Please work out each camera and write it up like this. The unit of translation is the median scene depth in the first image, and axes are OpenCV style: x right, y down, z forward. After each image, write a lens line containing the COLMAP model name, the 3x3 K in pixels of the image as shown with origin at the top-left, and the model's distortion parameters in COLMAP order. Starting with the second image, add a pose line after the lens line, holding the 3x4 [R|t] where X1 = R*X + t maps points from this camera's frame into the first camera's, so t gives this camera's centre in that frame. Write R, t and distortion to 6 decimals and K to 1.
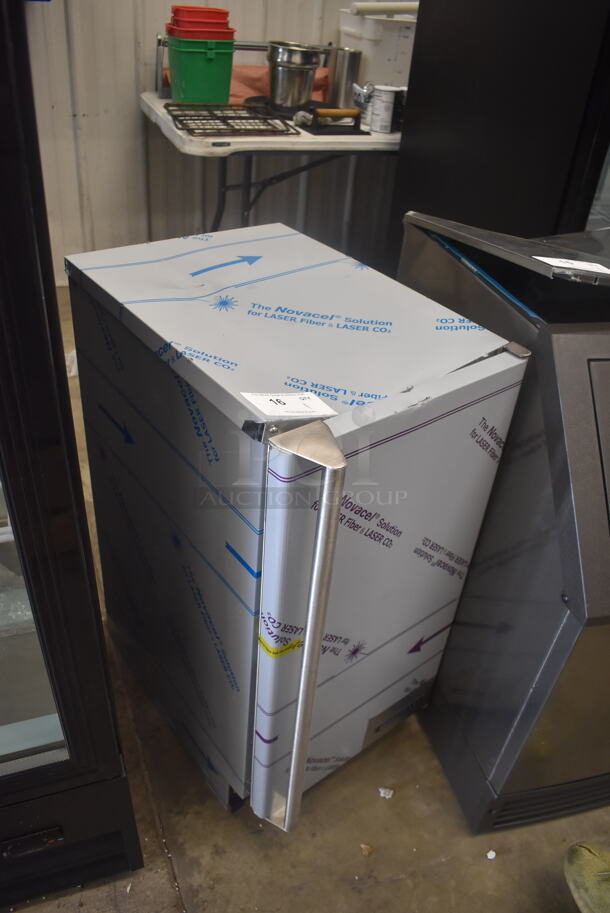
lens RADIAL K [[701.5, 0, 305.0], [0, 701.5, 456.5], [0, 0, 1]] dist [-0.097092, 0.000854]
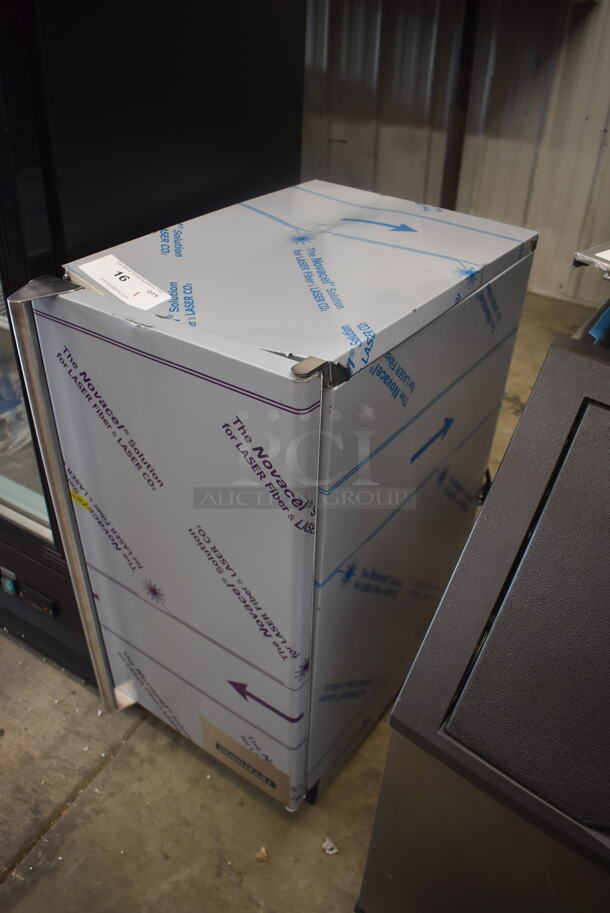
lens RADIAL K [[701.5, 0, 305.0], [0, 701.5, 456.5], [0, 0, 1]] dist [-0.097092, 0.000854]
pose [[0.282896, 0.501421, -0.817647, 0.864815], [-0.562887, 0.777026, 0.281759, -0.261935], [0.776613, 0.380535, 0.502061, 0.622946]]
